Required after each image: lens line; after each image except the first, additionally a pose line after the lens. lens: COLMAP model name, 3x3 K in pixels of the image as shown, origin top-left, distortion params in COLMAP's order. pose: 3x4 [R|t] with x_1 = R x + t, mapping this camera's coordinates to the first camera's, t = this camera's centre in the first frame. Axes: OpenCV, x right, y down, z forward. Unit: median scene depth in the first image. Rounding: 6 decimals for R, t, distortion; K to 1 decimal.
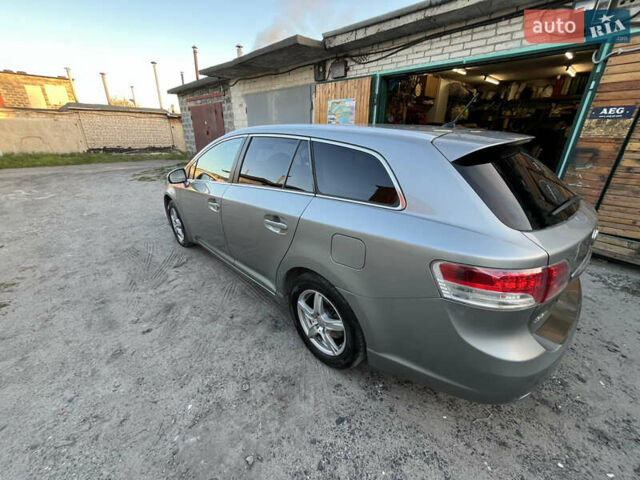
lens RADIAL K [[257.2, 0, 316.0], [0, 257.2, 241.4], [0, 0, 1]] dist [-0.002691, -0.001115]
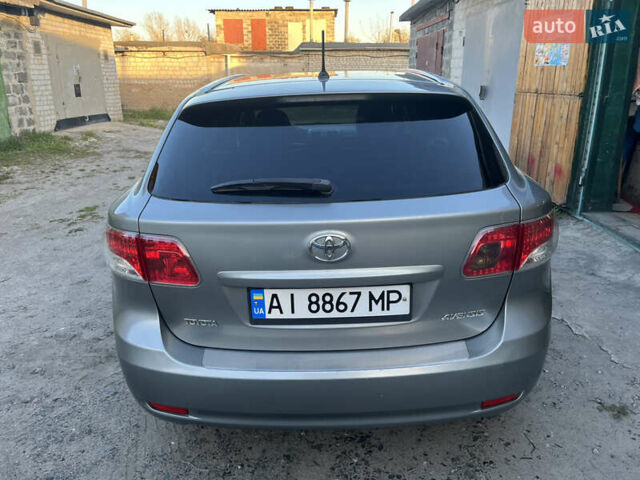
lens RADIAL K [[479.6, 0, 323.7], [0, 479.6, 237.4], [0, 0, 1]] dist [0.070444, -0.104848]
pose [[0.725704, 0.202992, -0.657379, 0.195915], [-0.253503, 0.967152, 0.018796, -0.006852], [0.639601, 0.153007, 0.753325, 0.011237]]
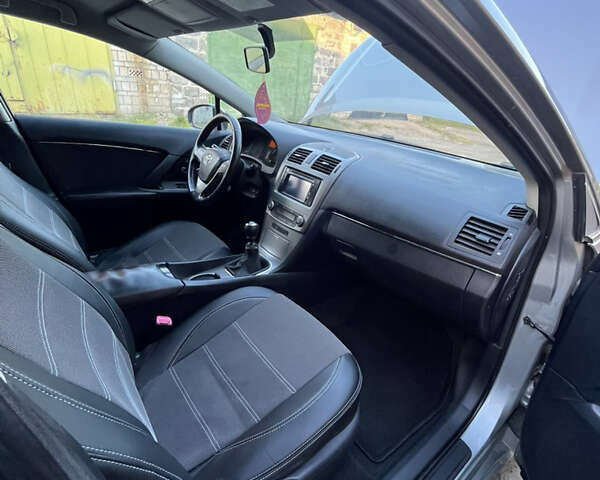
lens RADIAL K [[321.2, 0, 295.5], [0, 321.2, 236.7], [0, 0, 1]] dist [-0.002383, 0.000269]
pose [[-0.104028, 0.420170, -0.901463, 0.035732], [-0.469806, 0.778125, 0.416898, -0.097531], [0.876619, 0.466881, 0.116452, 0.274098]]
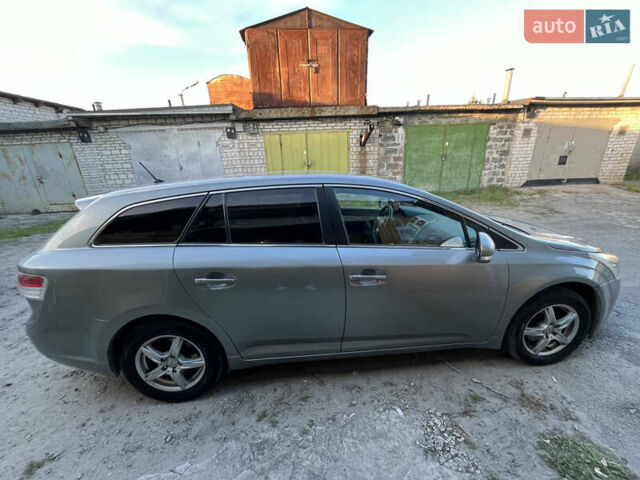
lens RADIAL K [[257.2, 0, 320.2], [0, 257.2, 242.1], [0, 0, 1]] dist [-0.002691, -0.001115]
pose [[-0.622658, 0.261763, -0.737413, 0.146523], [-0.272137, 0.811119, 0.517714, -0.151486], [0.733648, 0.523036, -0.433814, 0.321508]]
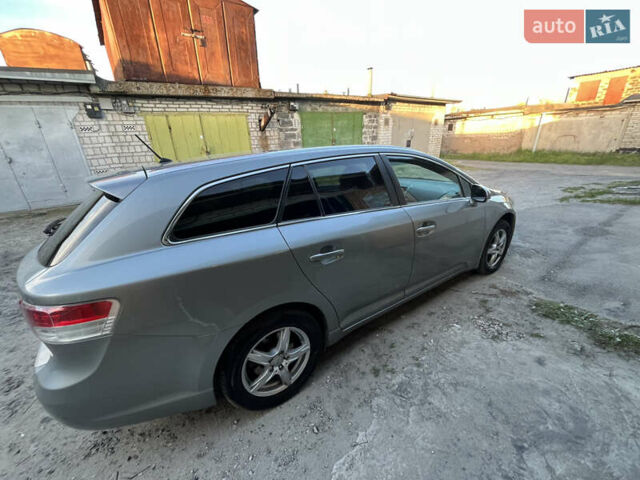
lens RADIAL K [[257.2, 0, 318.2], [0, 257.2, 241.8], [0, 0, 1]] dist [-0.002691, -0.001115]
pose [[-0.166294, 0.363978, -0.916442, 0.202855], [-0.341232, 0.850720, 0.399795, -0.107156], [0.925152, 0.379203, -0.017268, 0.230845]]
